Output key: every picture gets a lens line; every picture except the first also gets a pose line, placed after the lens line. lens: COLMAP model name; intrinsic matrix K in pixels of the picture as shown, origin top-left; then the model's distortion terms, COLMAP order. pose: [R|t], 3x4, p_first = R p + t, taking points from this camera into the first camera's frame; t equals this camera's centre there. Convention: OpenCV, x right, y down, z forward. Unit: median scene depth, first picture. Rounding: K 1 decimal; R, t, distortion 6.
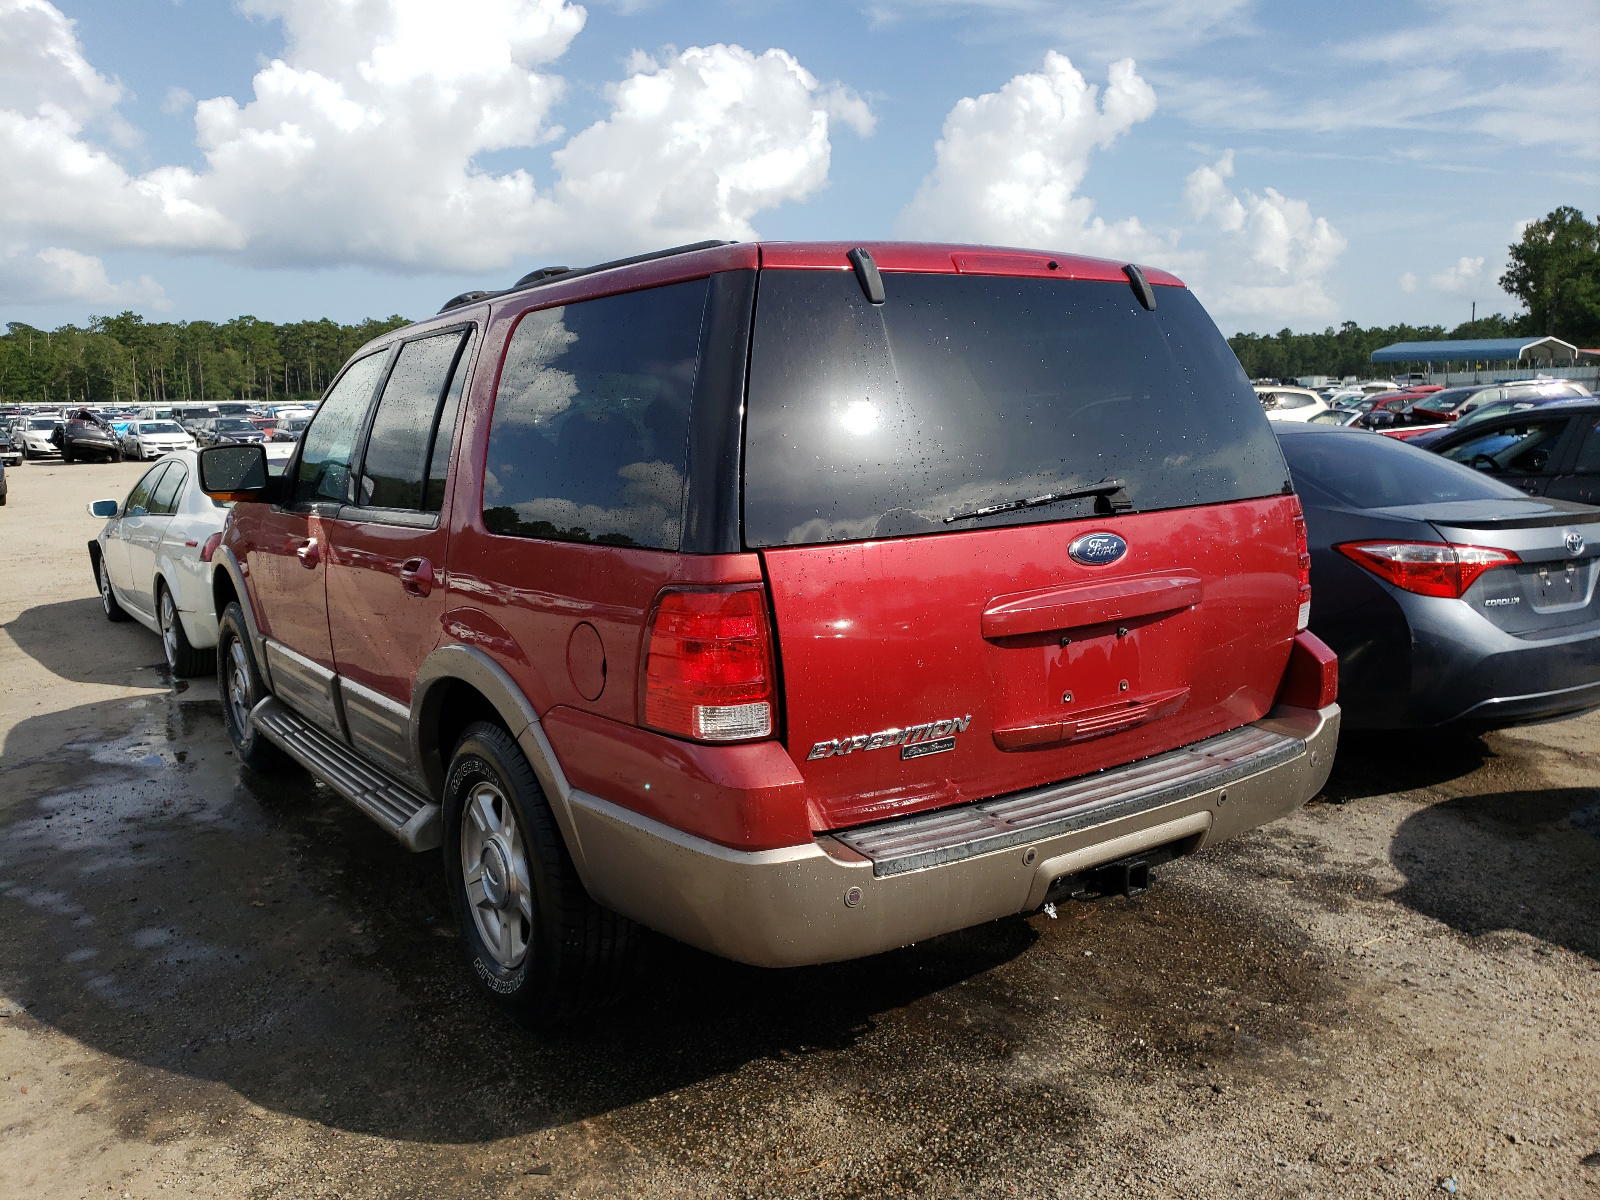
lens RADIAL K [[1228.9, 0, 799.6], [0, 1228.9, 618.7], [0, 0, 1]] dist [0.008548, 0.009111]
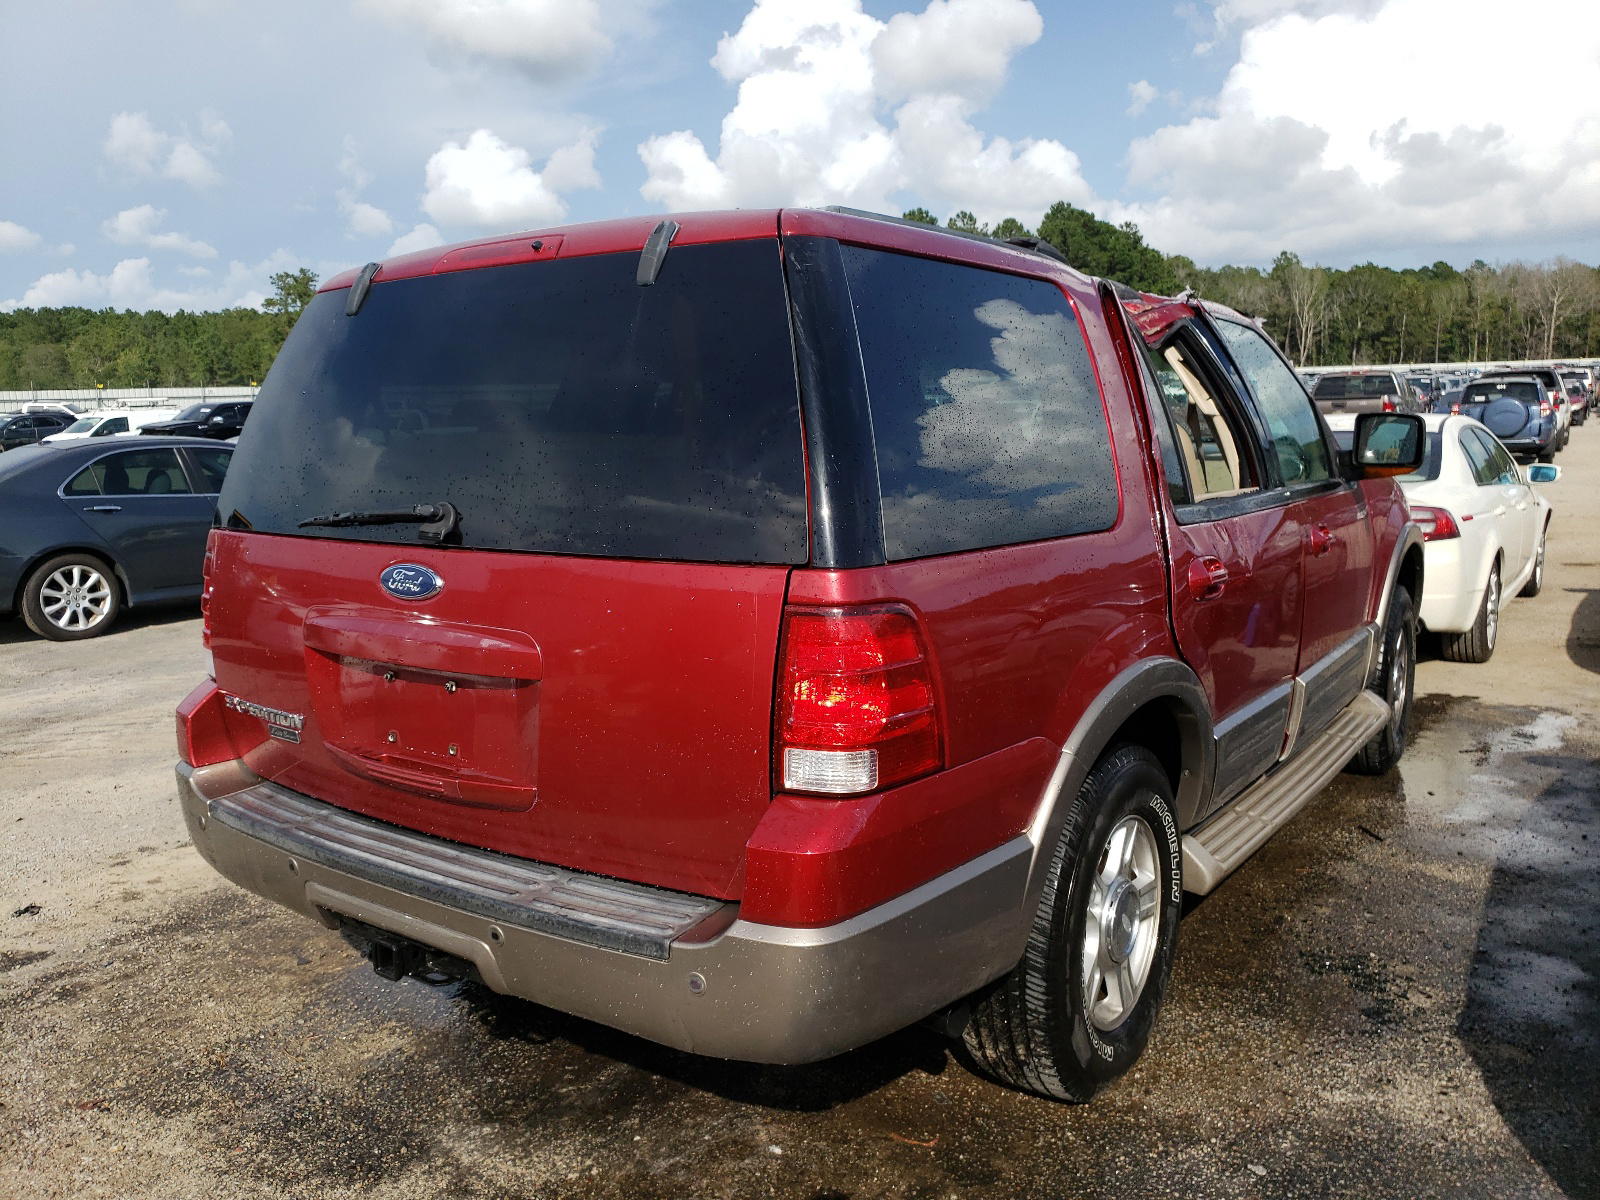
lens RADIAL K [[1303.2, 0, 800.0], [0, 1303.2, 600.0], [0, 0, 1]] dist [0.000235, -0.001830]
pose [[0.319117, 0.164496, -0.933330, 1.142759], [-0.138129, 0.982378, 0.125912, -0.189663], [0.937595, 0.088739, 0.336215, 0.902535]]
